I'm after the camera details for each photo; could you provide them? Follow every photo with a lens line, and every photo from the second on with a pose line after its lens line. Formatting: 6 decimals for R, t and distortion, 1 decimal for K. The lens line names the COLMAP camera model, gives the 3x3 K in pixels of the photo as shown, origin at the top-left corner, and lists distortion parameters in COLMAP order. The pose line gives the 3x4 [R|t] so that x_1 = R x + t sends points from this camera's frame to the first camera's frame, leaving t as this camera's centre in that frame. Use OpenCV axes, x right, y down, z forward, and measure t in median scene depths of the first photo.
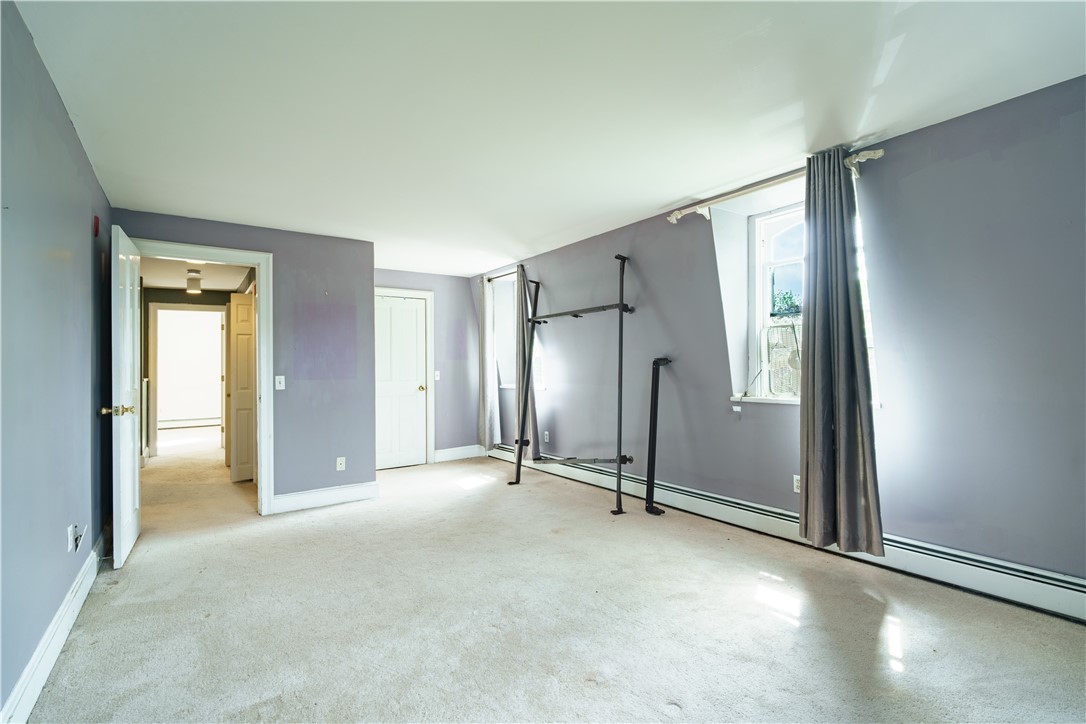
lens RADIAL K [[506.2, 0, 542.7], [0, 506.2, 365.1], [0, 0, 1]] dist [-0.001241, -0.002135]
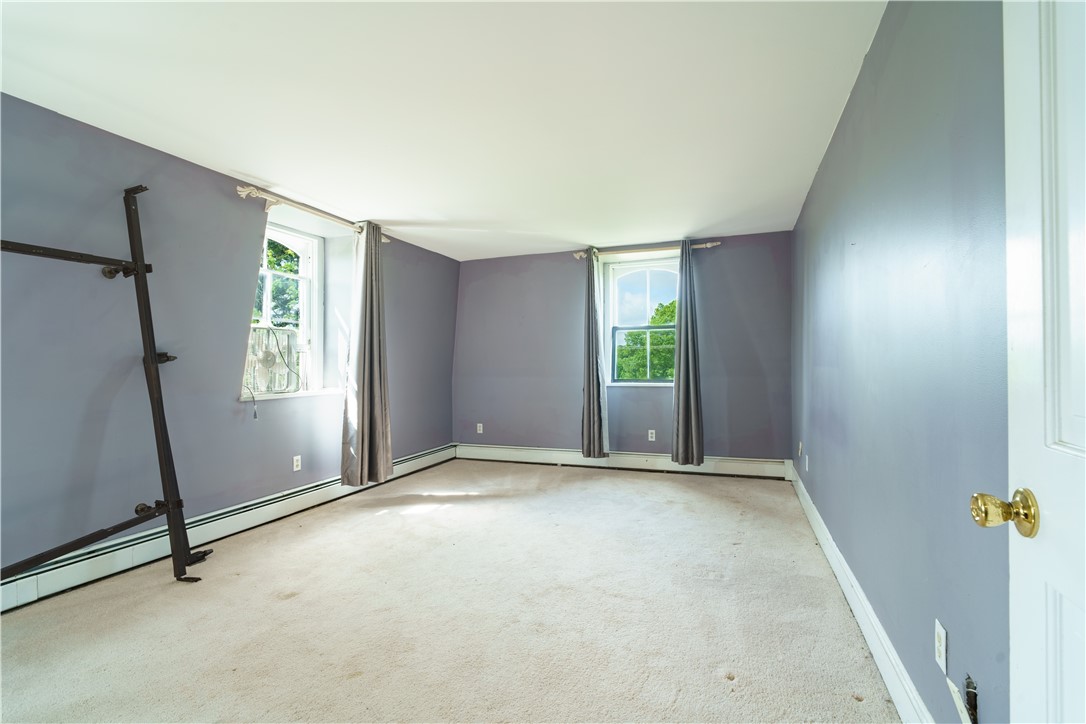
lens RADIAL K [[506.2, 0, 537.7], [0, 506.2, 360.3], [0, 0, 1]] dist [-0.001241, -0.002135]
pose [[-0.554487, 0.013599, 0.832081, -0.745845], [0.005596, 0.999905, -0.012612, 0.009517], [-0.832174, -0.002337, -0.554510, 1.090164]]
